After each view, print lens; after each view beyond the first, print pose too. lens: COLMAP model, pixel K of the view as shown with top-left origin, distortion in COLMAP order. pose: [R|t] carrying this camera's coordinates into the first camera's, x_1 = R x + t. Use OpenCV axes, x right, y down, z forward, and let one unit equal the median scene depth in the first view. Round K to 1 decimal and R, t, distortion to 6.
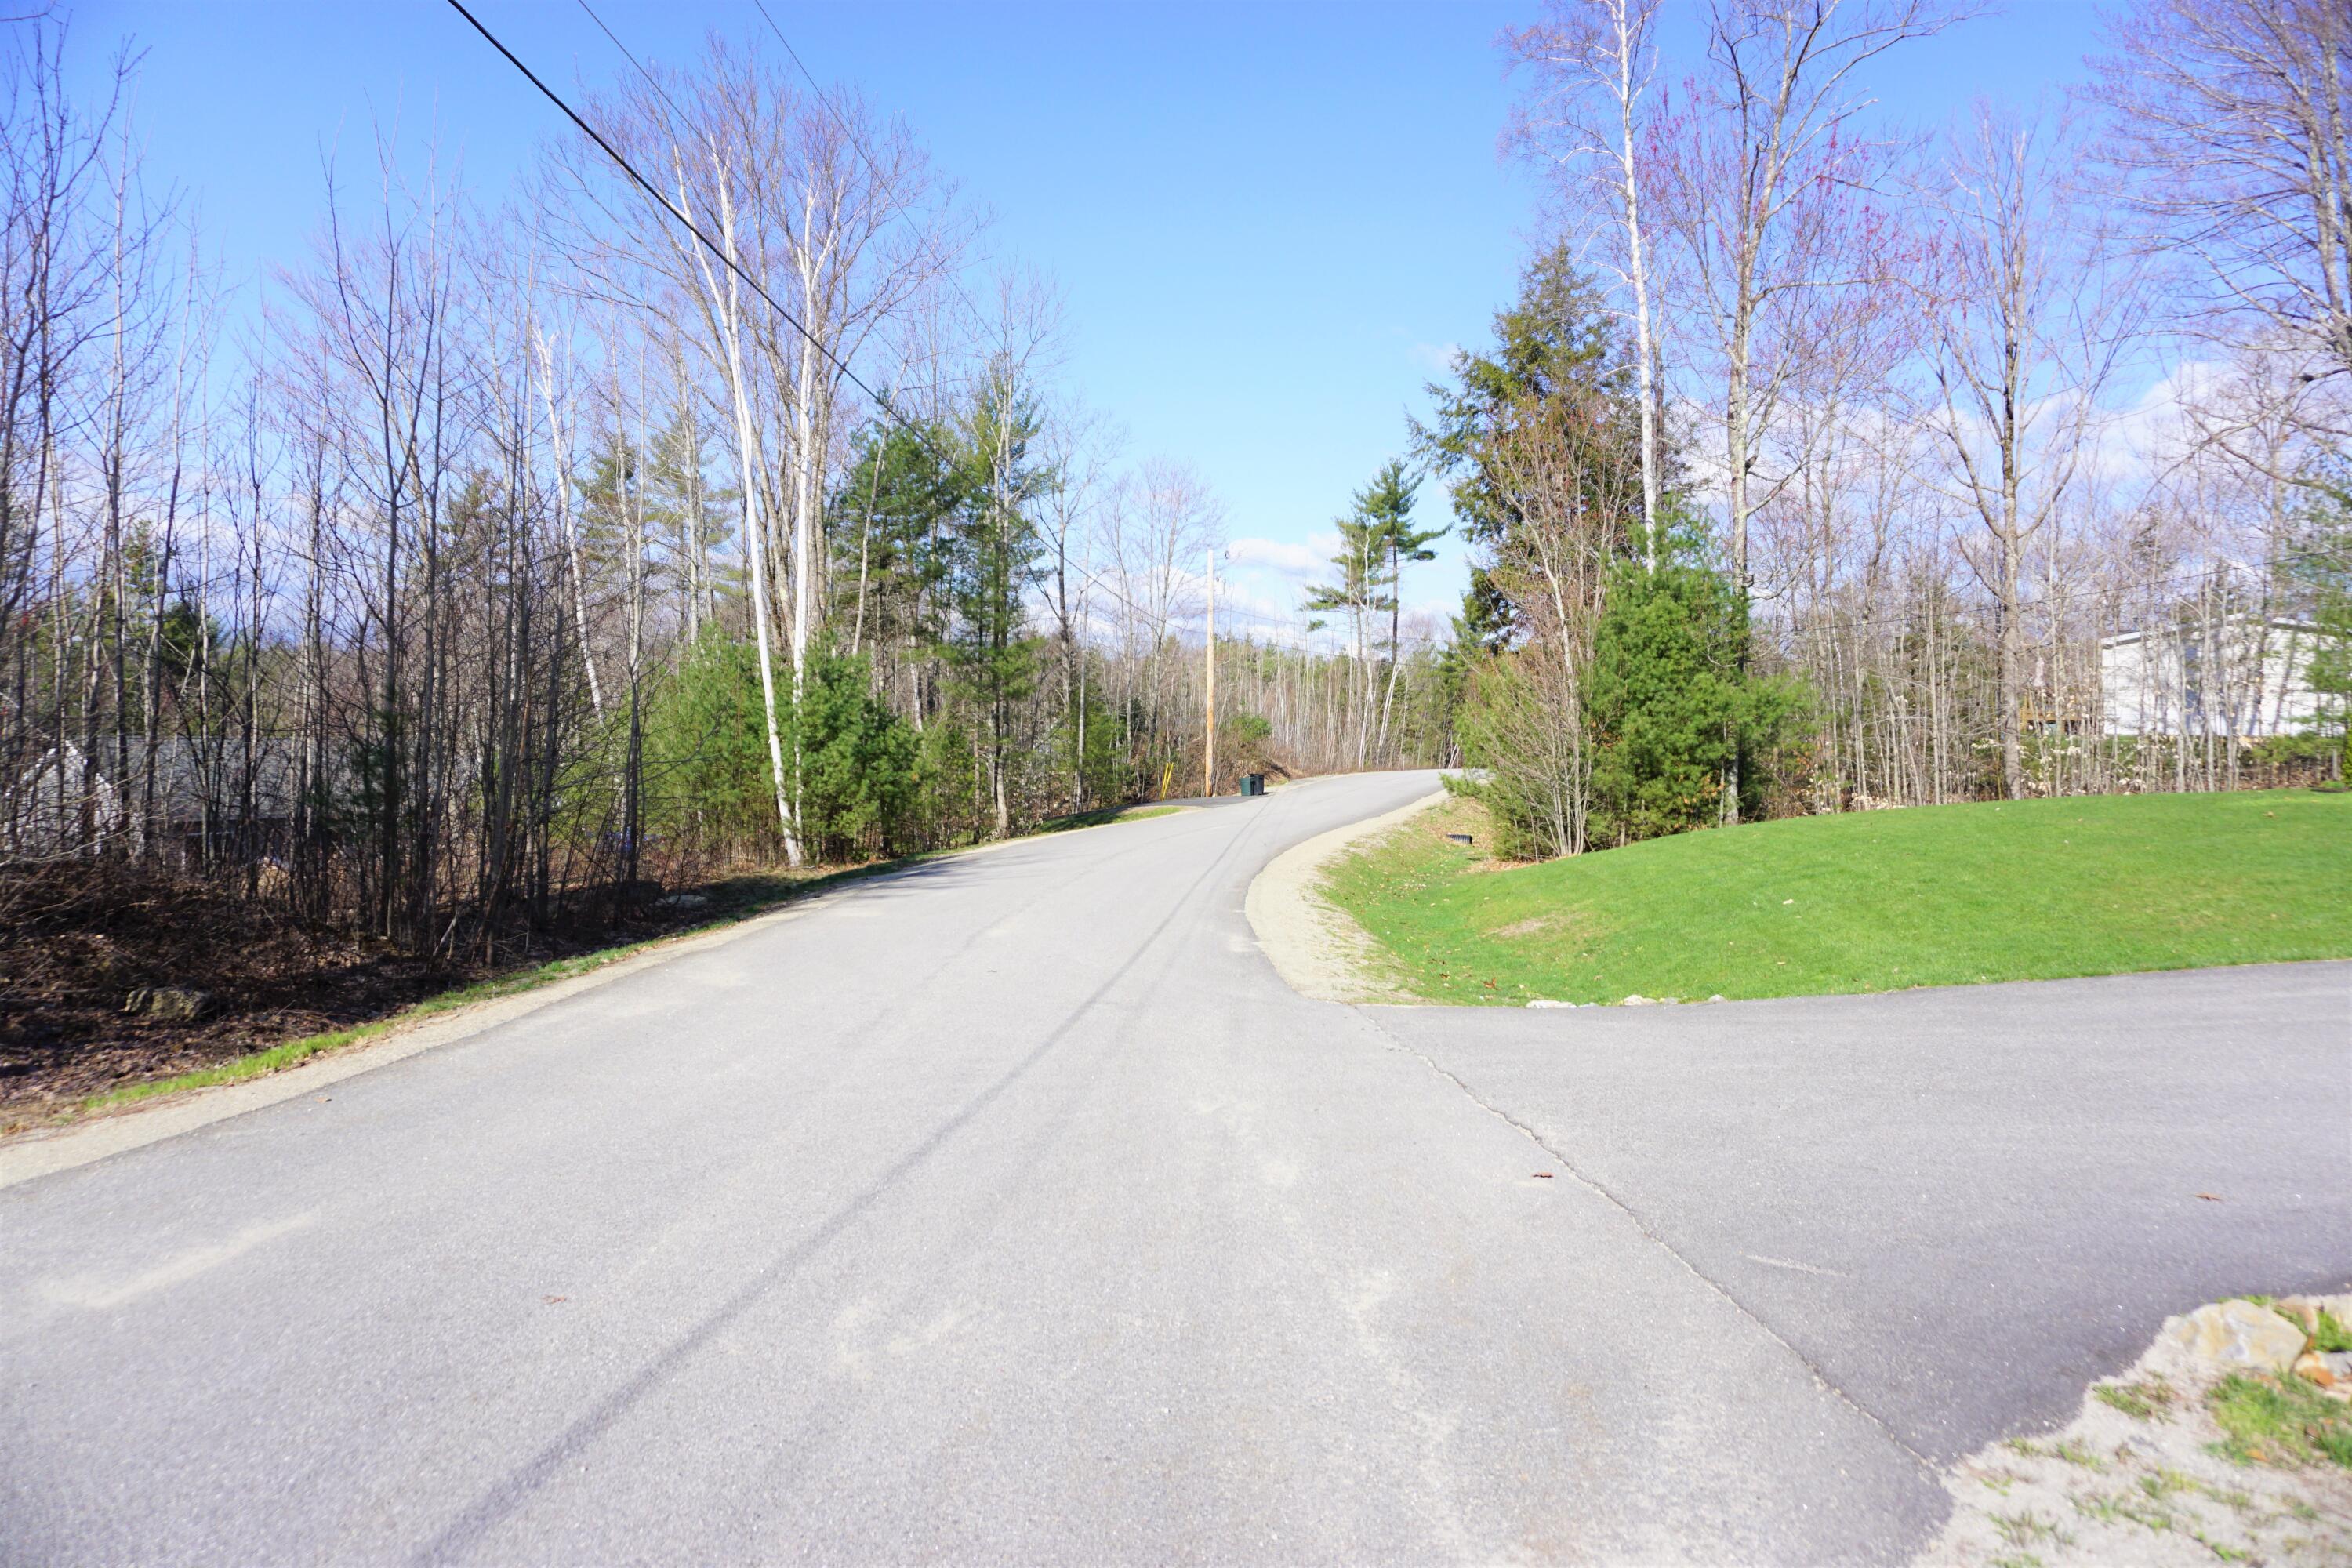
lens RADIAL K [[1541.5, 0, 1162.1], [0, 1541.5, 795.0], [0, 0, 1]] dist [-0.054691, 0.021781]
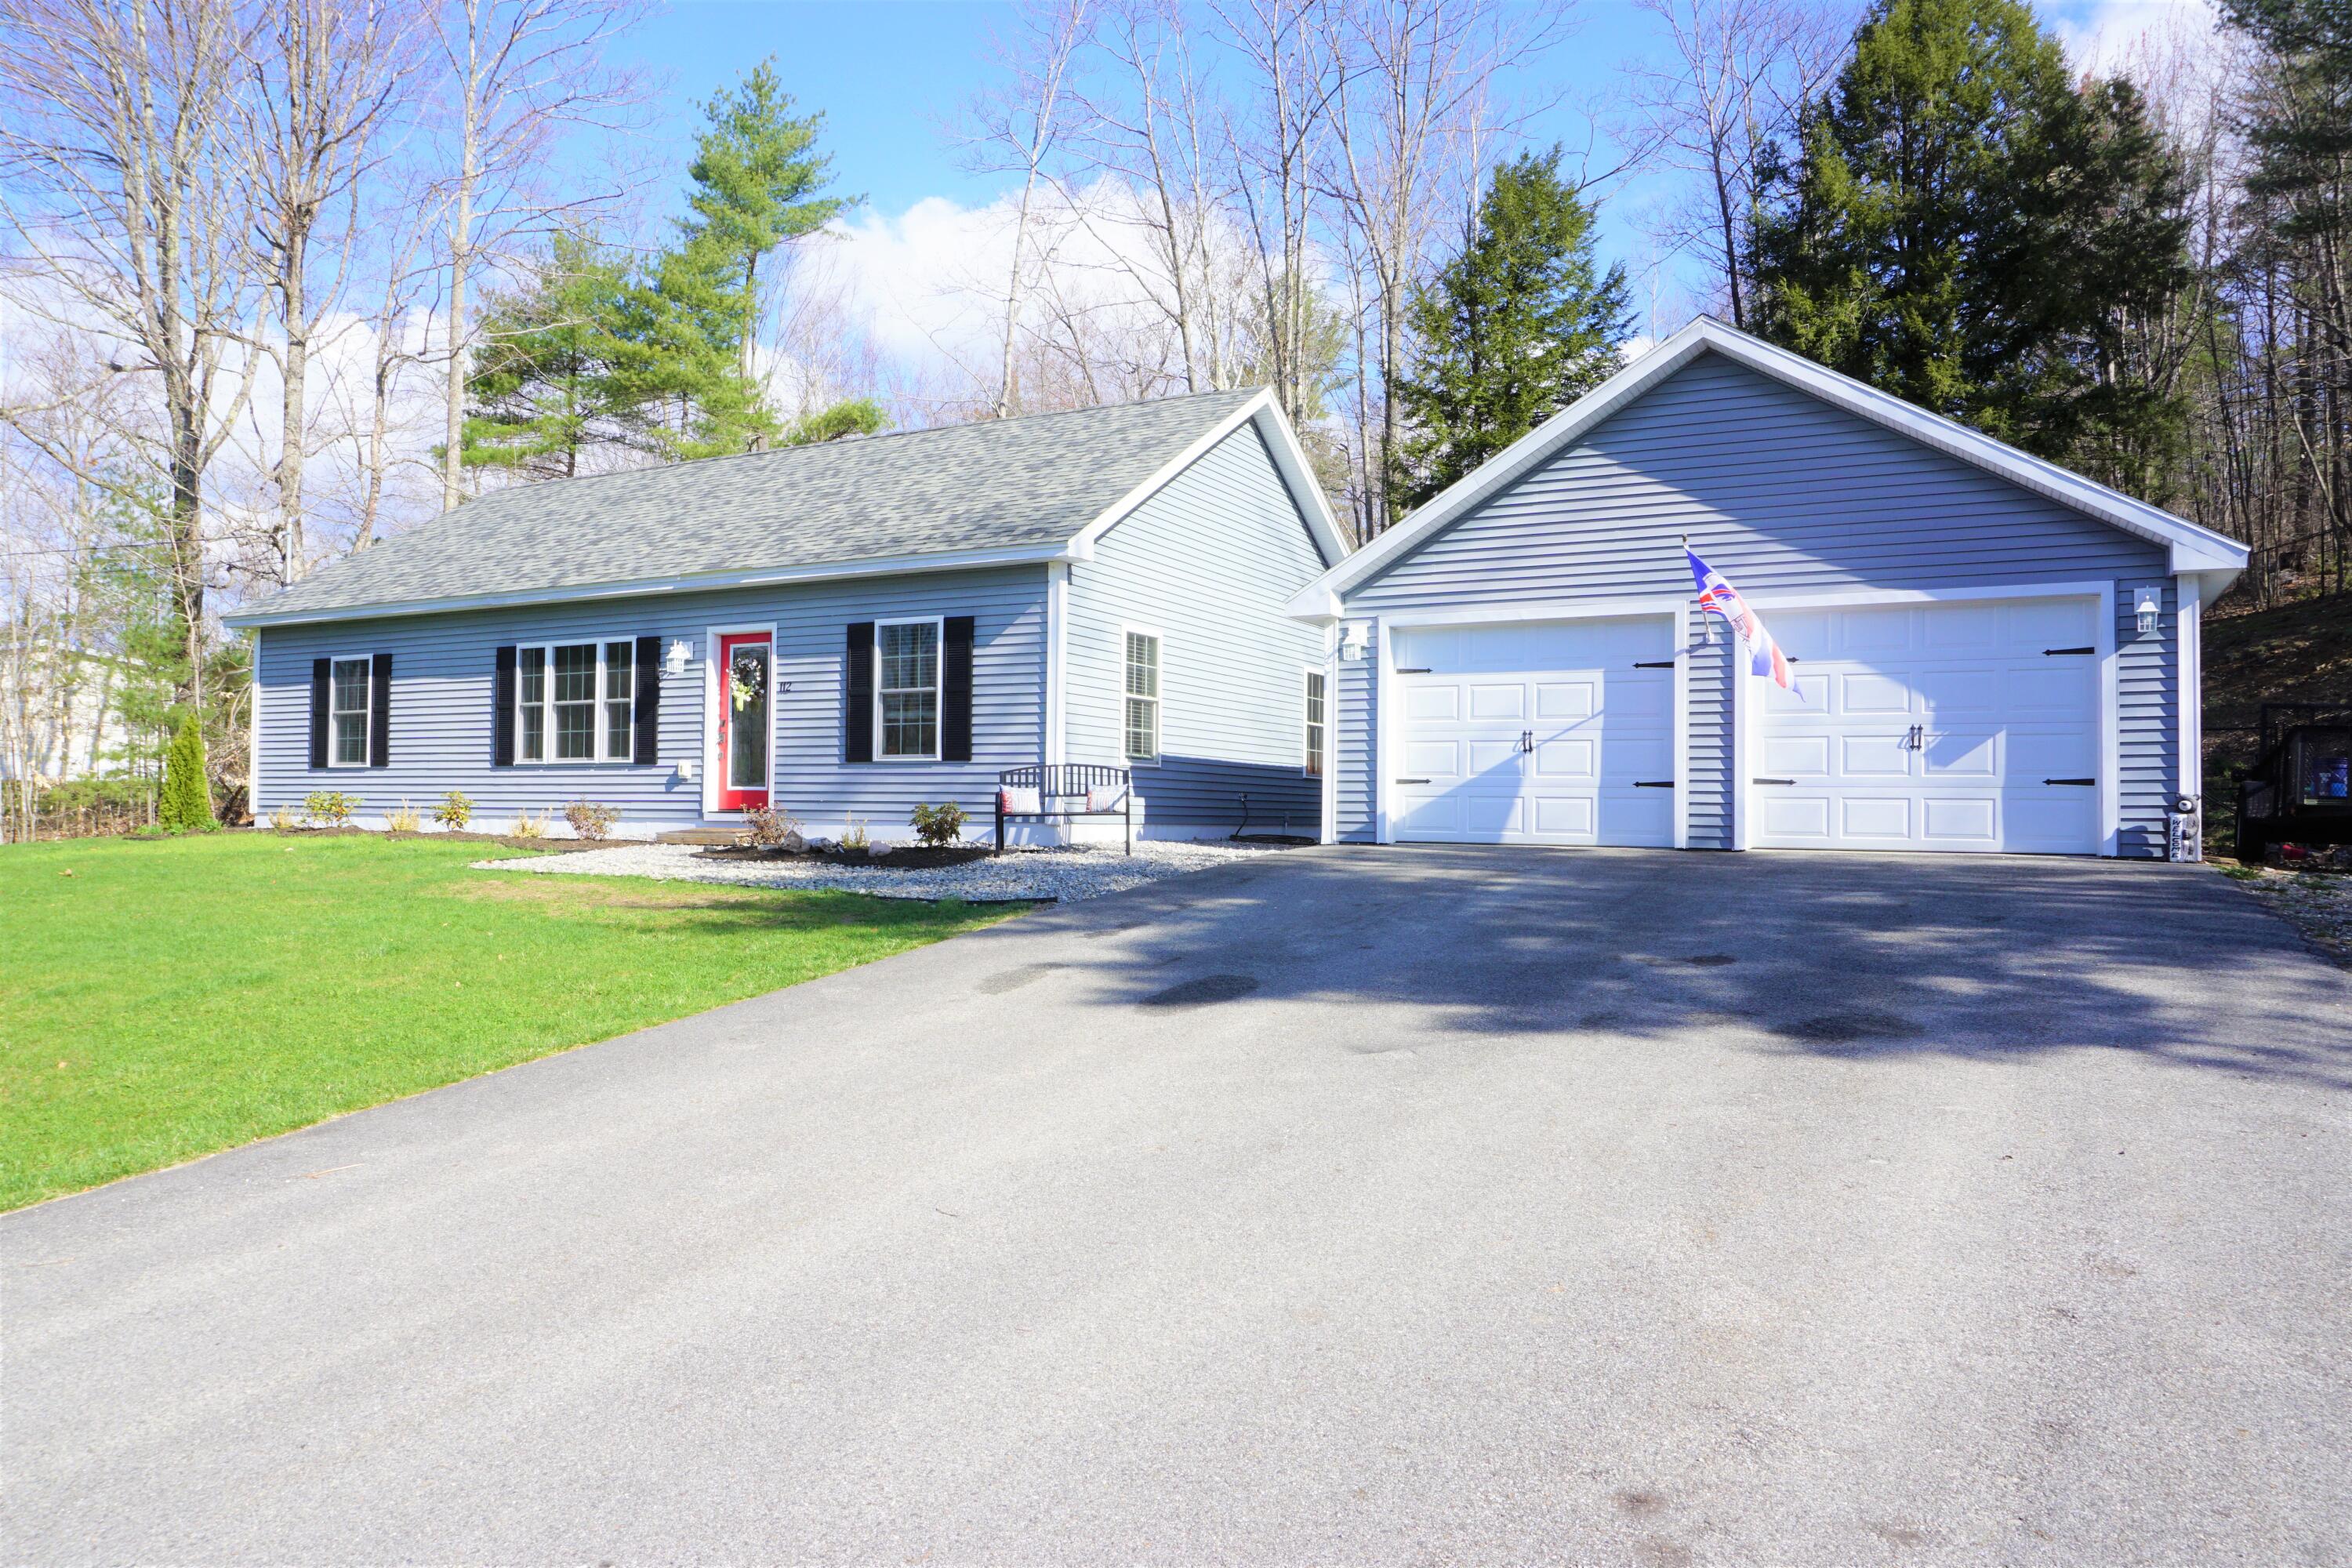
lens RADIAL K [[1541.5, 0, 1165.1], [0, 1541.5, 788.4], [0, 0, 1]] dist [-0.054691, 0.021781]
pose [[0.309188, 0.004252, 0.950991, 0.121850], [0.034386, 0.999286, -0.015648, 0.001335], [-0.950379, 0.037539, 0.308821, 0.159066]]
